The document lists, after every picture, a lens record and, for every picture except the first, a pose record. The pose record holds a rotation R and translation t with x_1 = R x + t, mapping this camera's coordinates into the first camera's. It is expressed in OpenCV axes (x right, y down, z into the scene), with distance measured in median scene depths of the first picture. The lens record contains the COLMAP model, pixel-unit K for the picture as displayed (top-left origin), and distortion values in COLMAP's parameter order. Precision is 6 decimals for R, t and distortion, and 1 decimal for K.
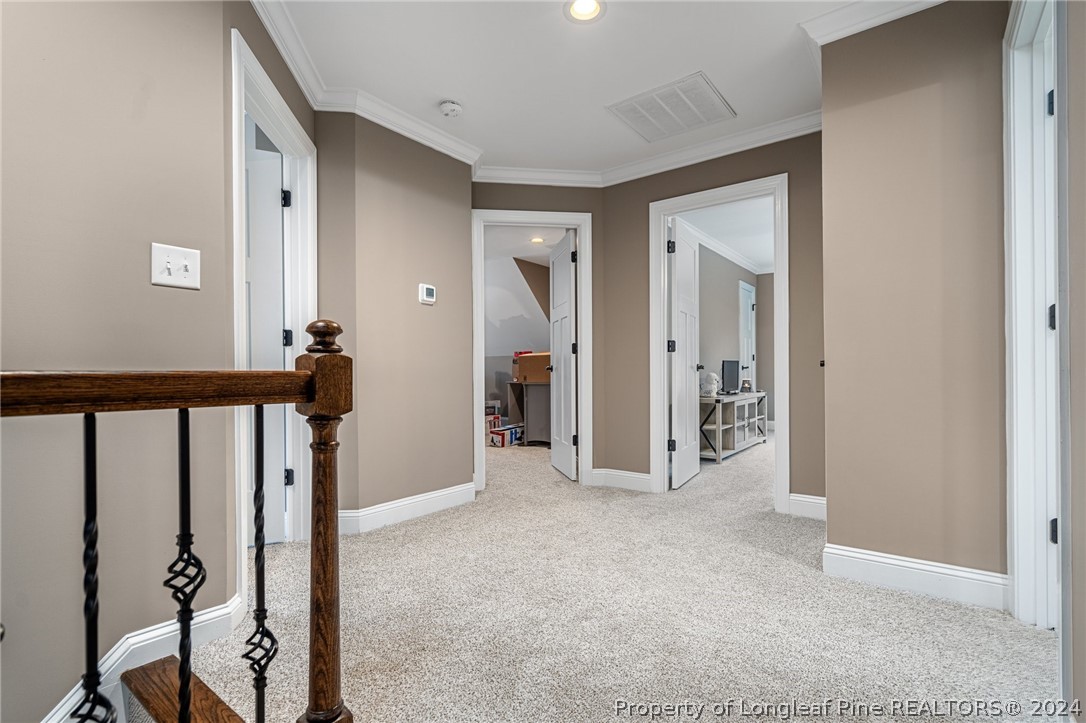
lens RADIAL K [[505.4, 0, 540.2], [0, 505.4, 367.2], [0, 0, 1]] dist [-0.005286, 0.001385]
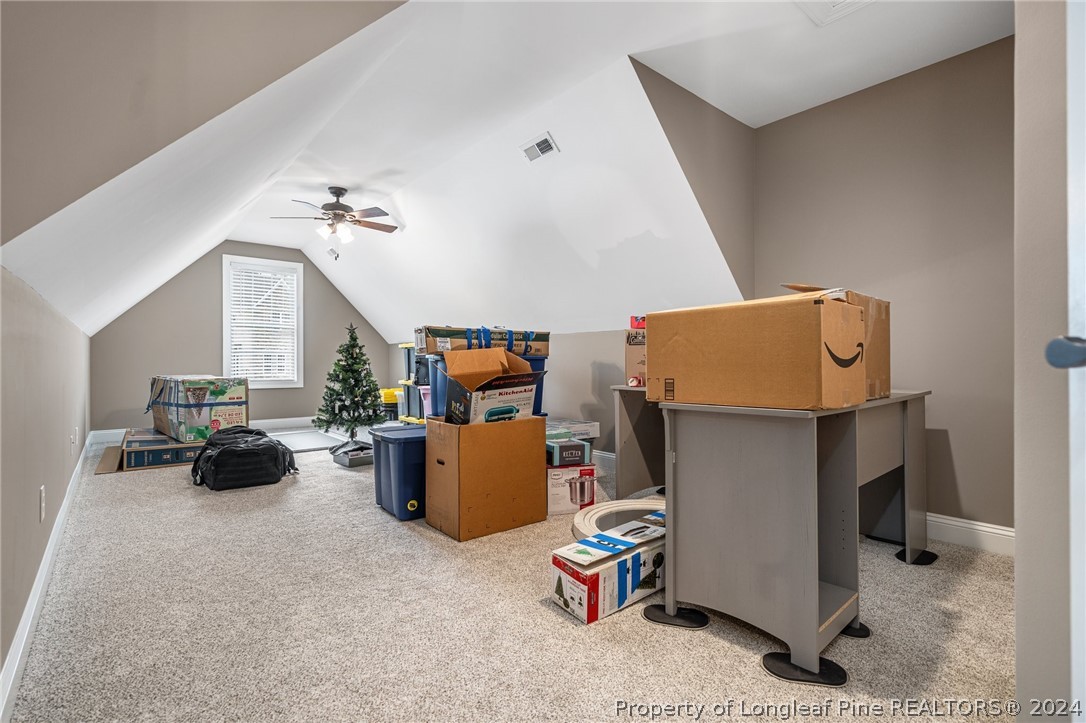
lens RADIAL K [[505.4, 0, 541.7], [0, 505.4, 359.6], [0, 0, 1]] dist [-0.005286, 0.001385]
pose [[0.976942, 0.007295, -0.213382, -0.040050], [-0.006089, 0.999962, 0.006306, 0.003416], [0.213420, -0.004862, 0.976948, 0.688302]]
